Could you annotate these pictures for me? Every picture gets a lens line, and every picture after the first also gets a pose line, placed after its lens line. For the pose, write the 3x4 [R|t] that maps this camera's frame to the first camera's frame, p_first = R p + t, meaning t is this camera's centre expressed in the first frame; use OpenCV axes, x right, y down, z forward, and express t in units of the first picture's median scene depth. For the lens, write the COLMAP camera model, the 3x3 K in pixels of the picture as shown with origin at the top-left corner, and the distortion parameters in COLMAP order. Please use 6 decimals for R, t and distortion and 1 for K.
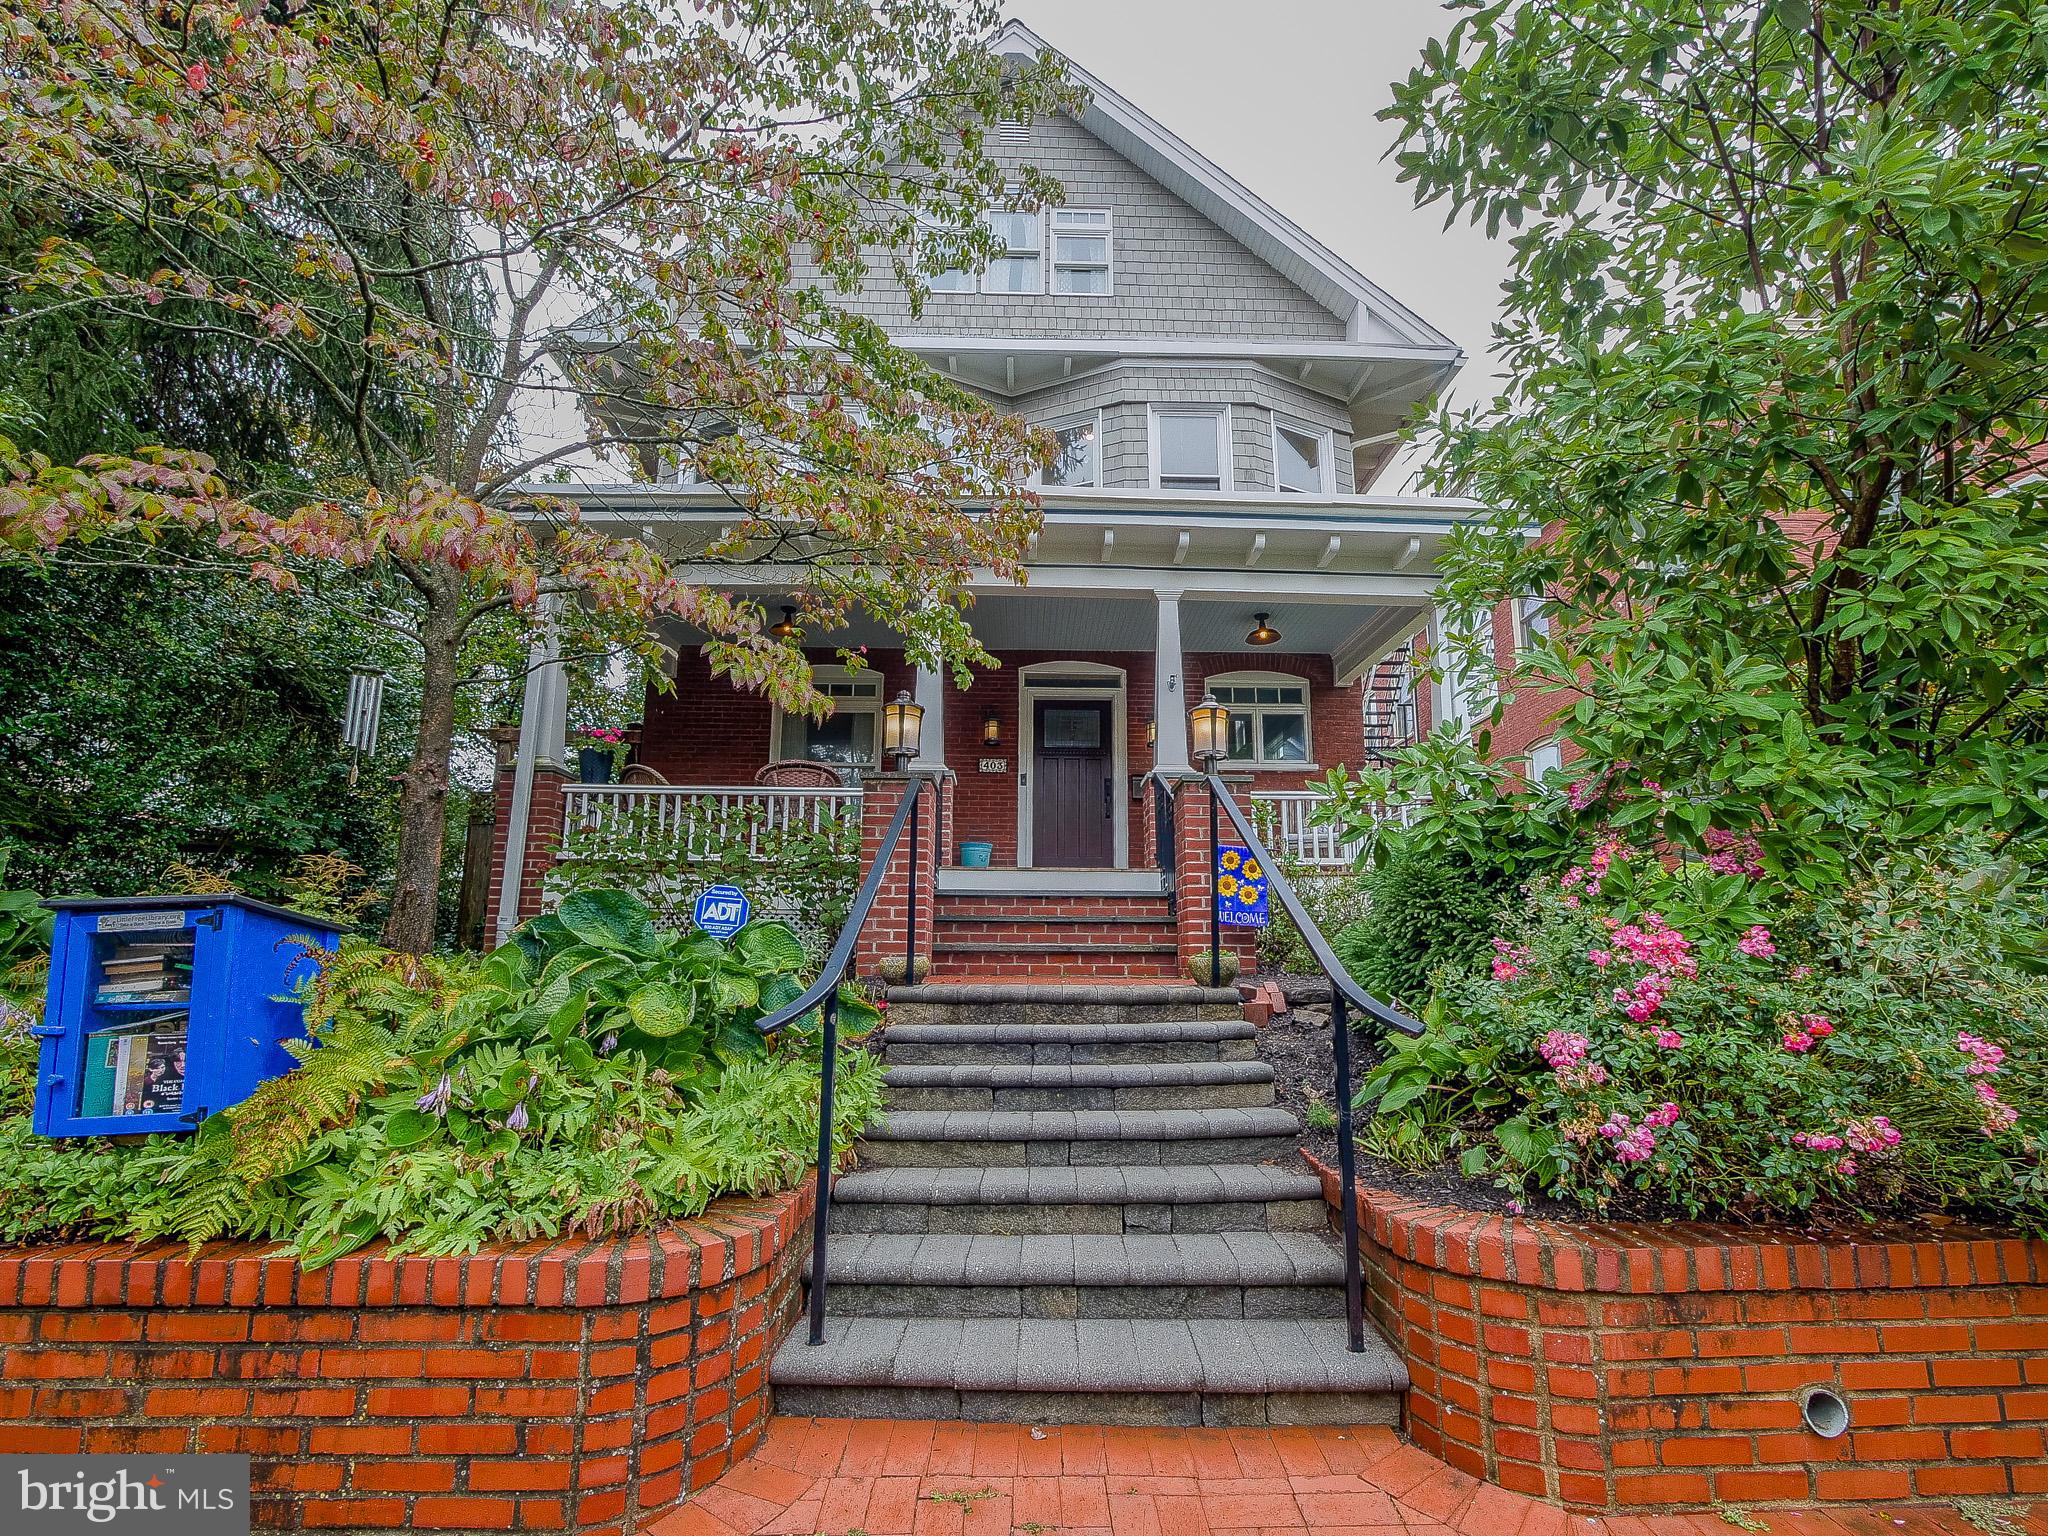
lens RADIAL K [[907.1, 0, 1021.9], [0, 907.1, 829.6], [0, 0, 1]] dist [-0.003292, -0.000473]
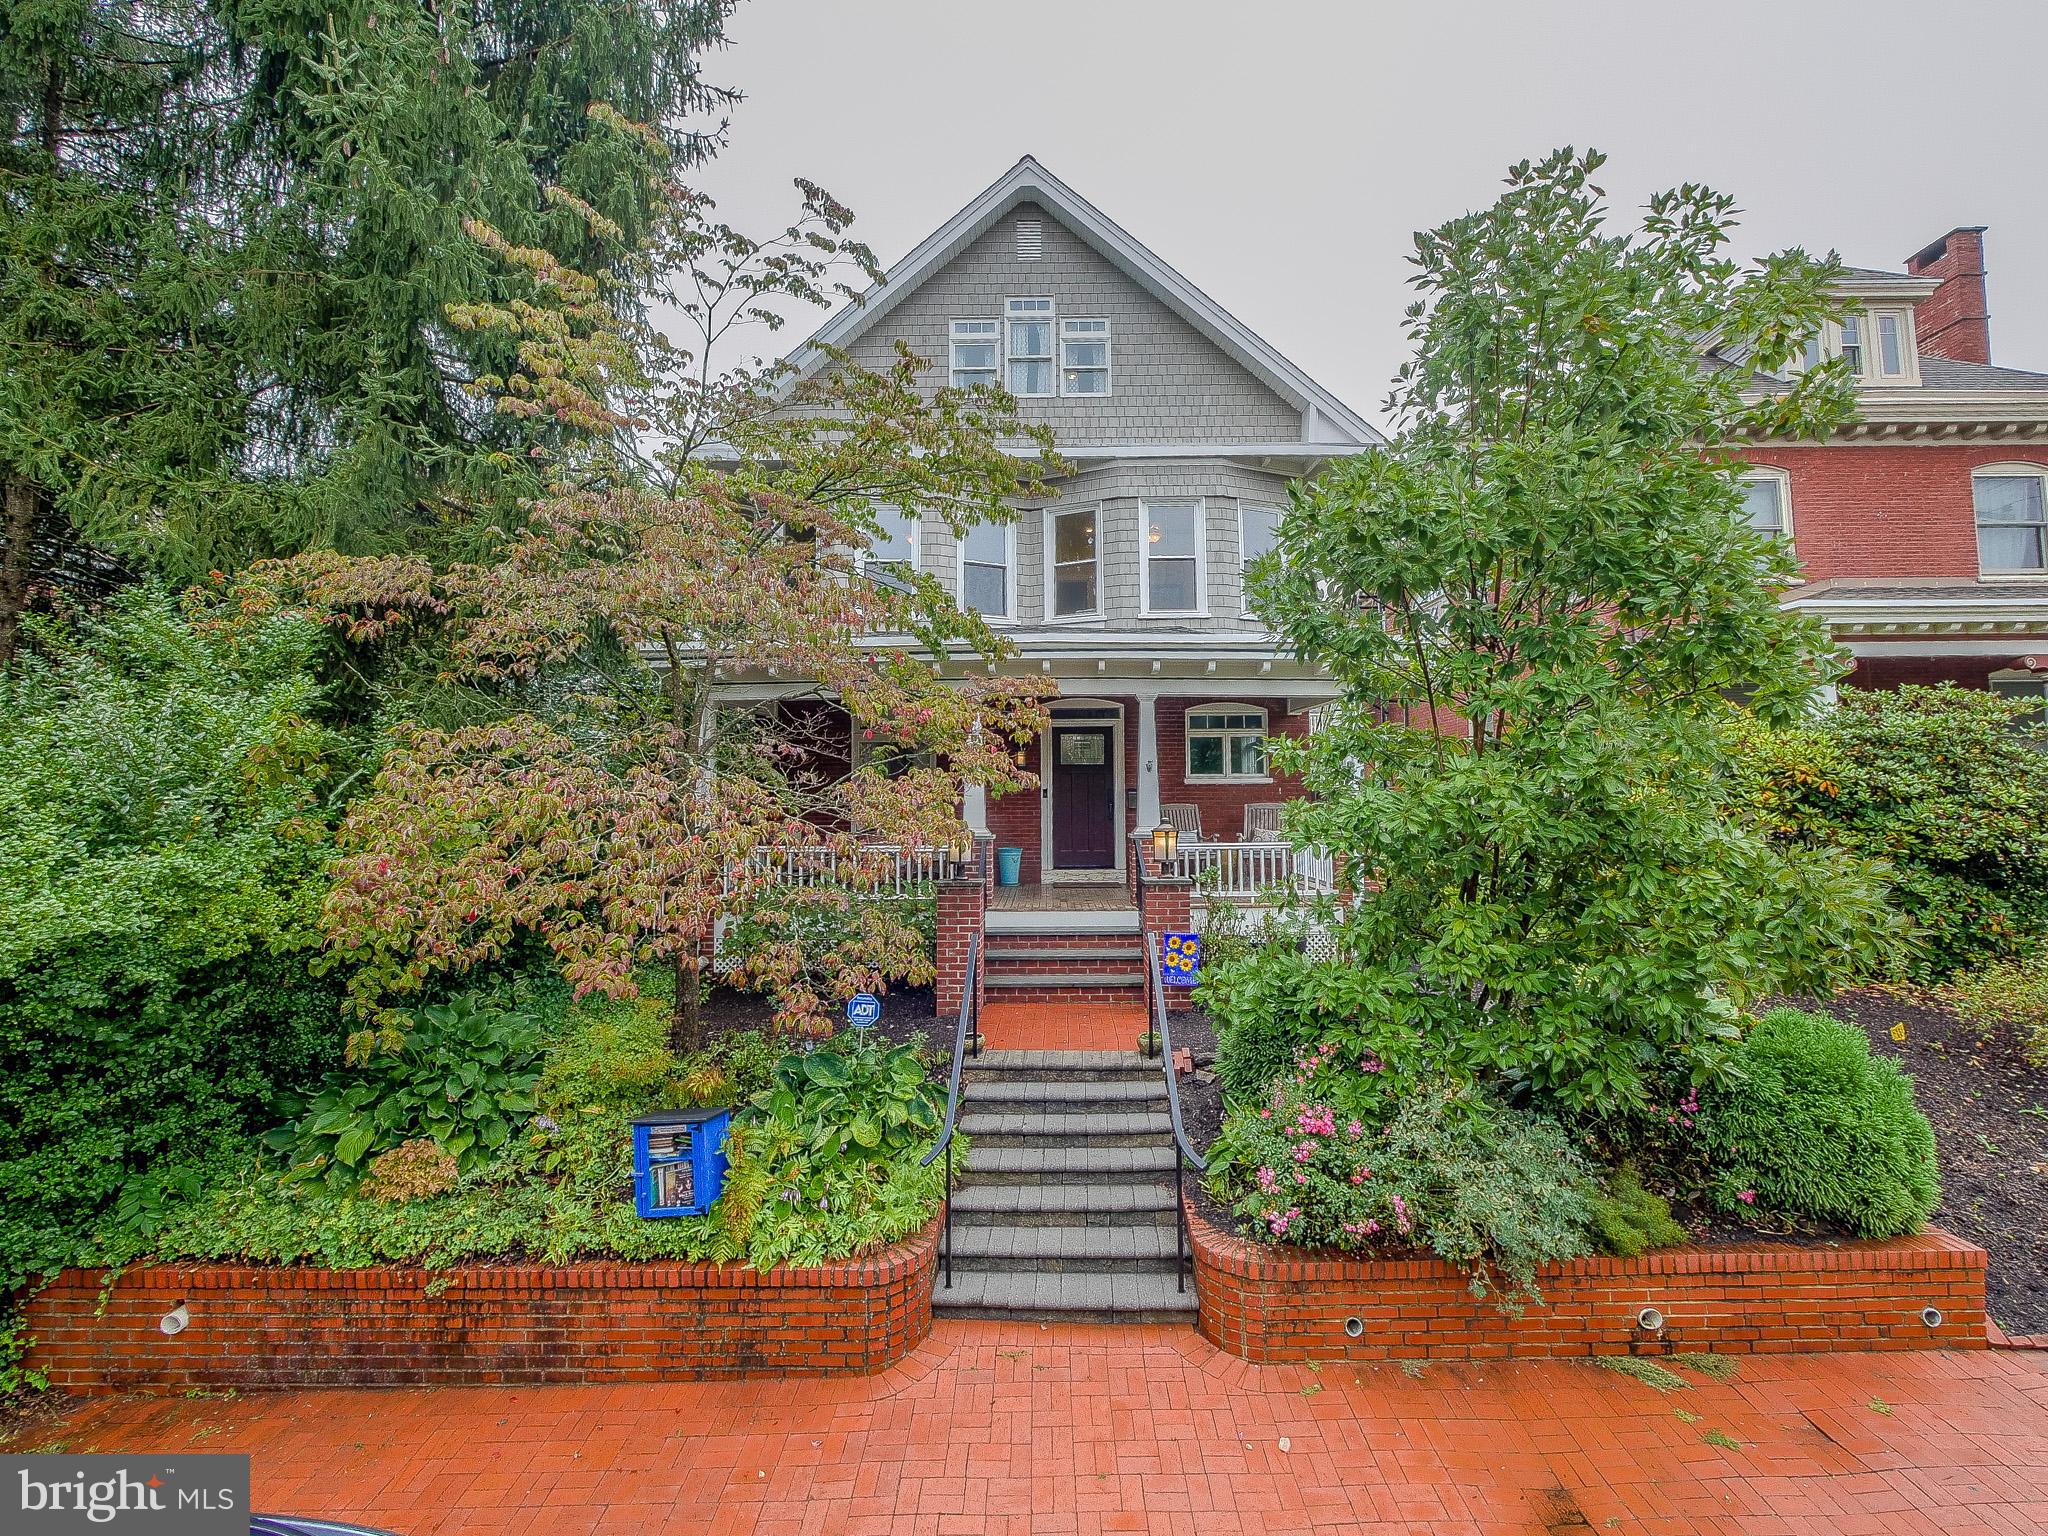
lens RADIAL K [[855.2, 0, 1023.9], [0, 855.2, 774.5], [0, 0, 1]] dist [-0.002837, 0.000307]
pose [[0.999273, -0.016051, -0.034567, 0.060325], [0.019467, 0.994708, 0.100880, -0.918362], [0.032765, -0.101479, 0.994298, -0.996666]]
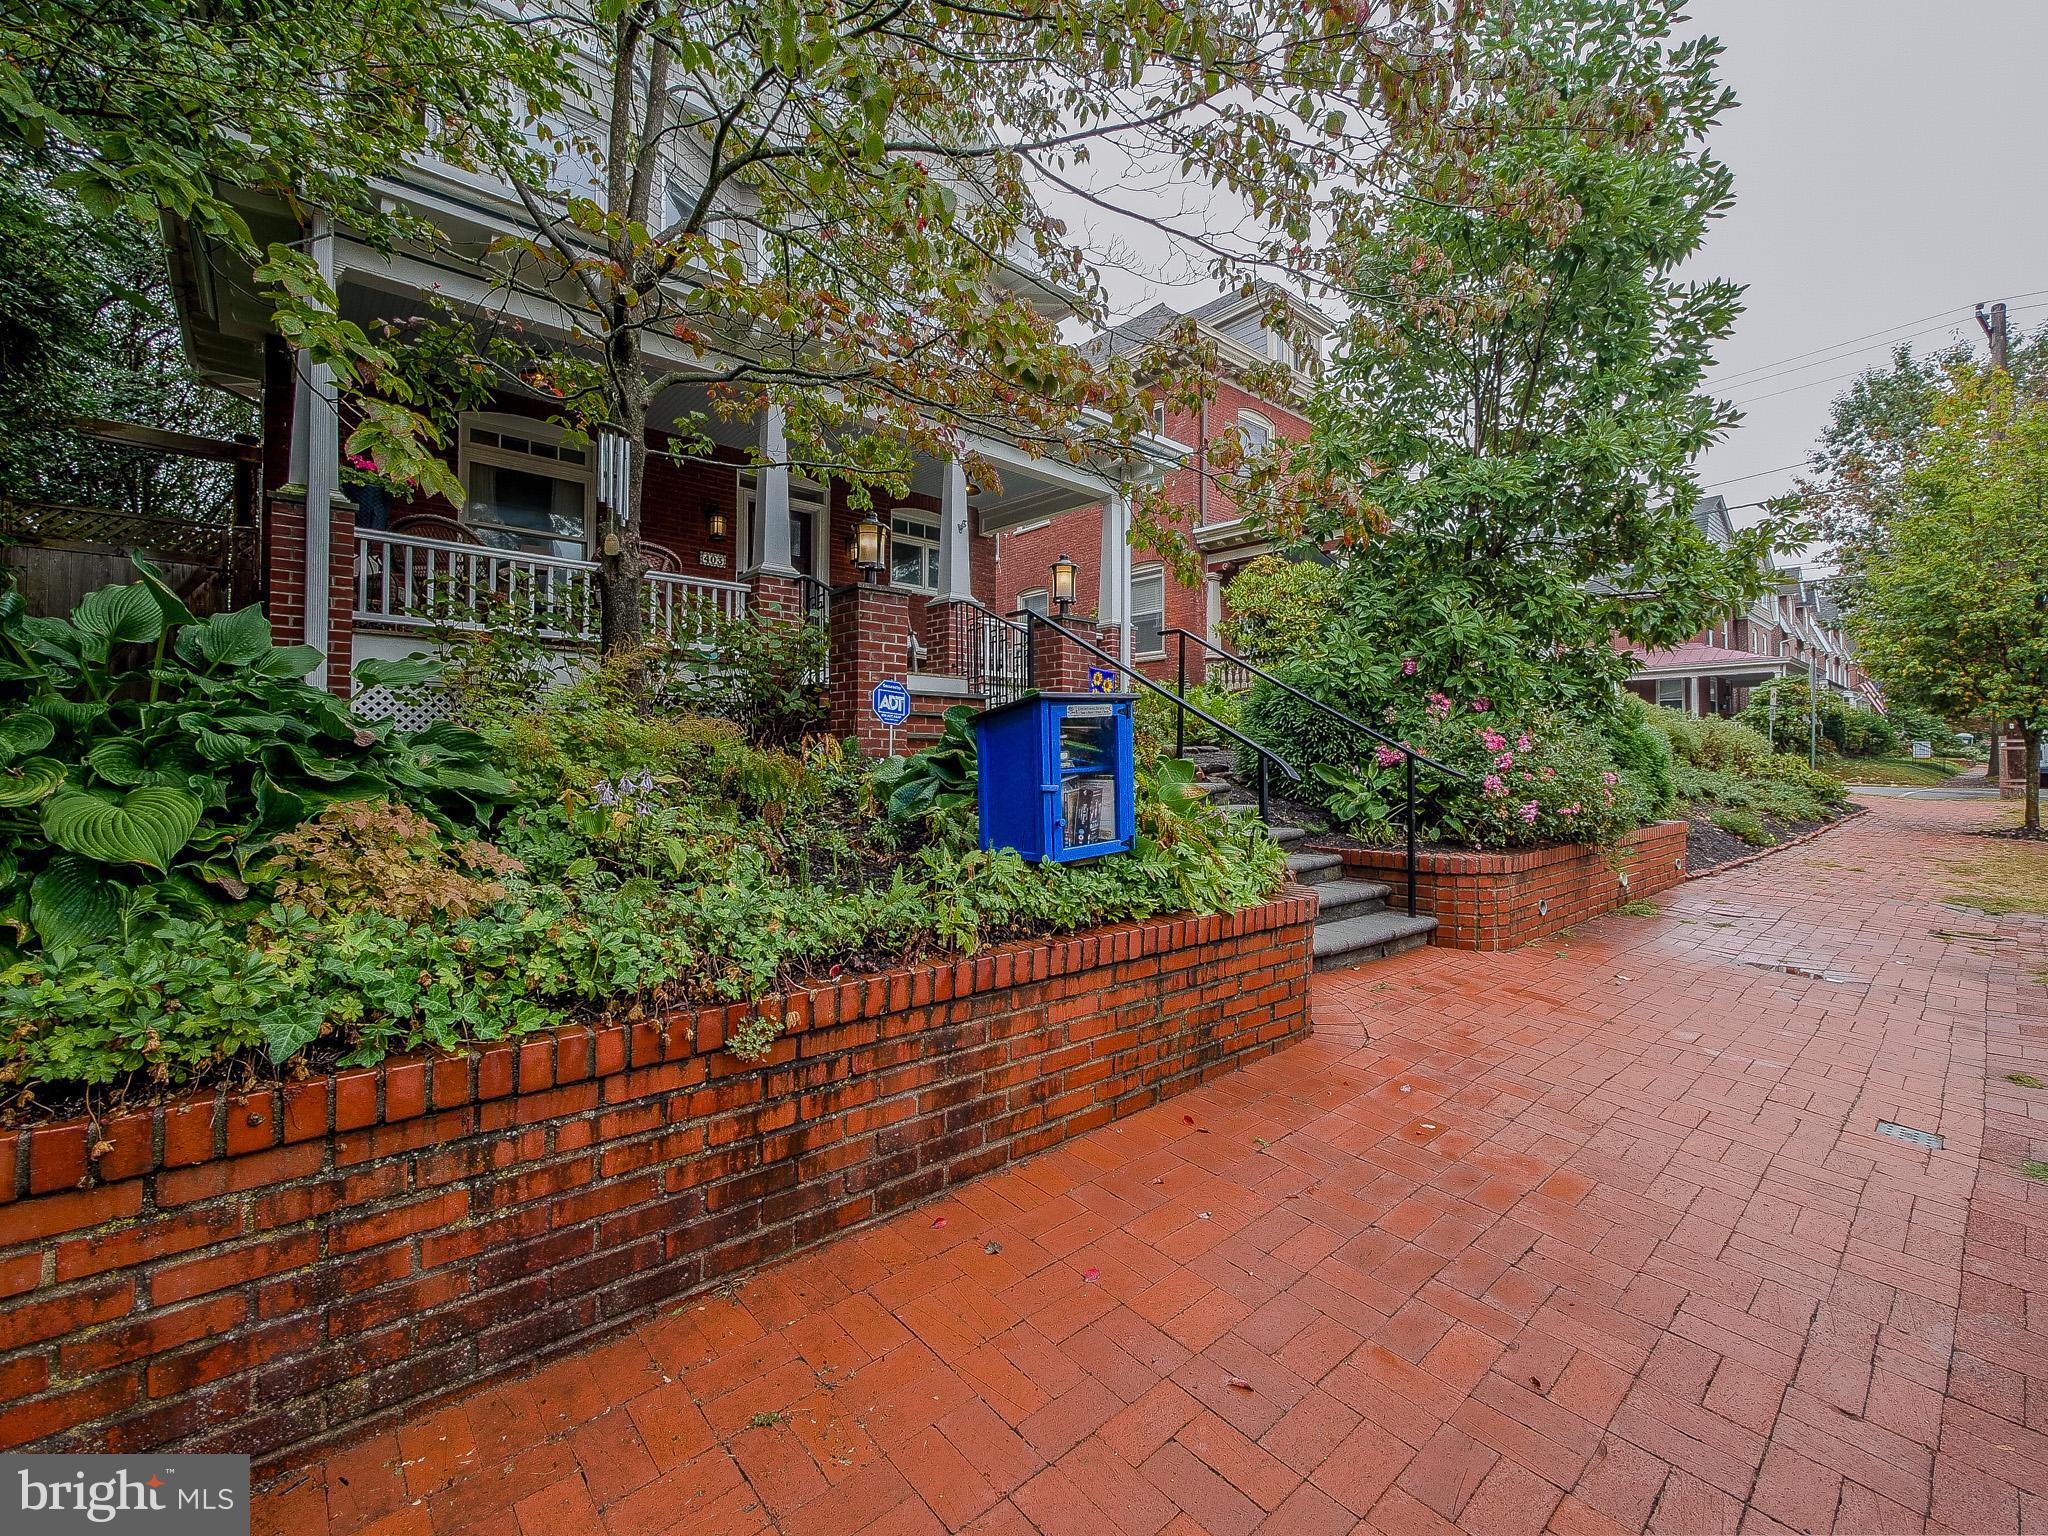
lens RADIAL K [[855.2, 0, 1004.2], [0, 855.2, 754.1], [0, 0, 1]] dist [-0.002837, 0.000307]
pose [[0.780753, 0.006069, 0.624811, -1.662466], [-0.097993, 0.988769, 0.112846, 0.026840], [-0.617108, -0.149332, 0.772578, 0.038291]]
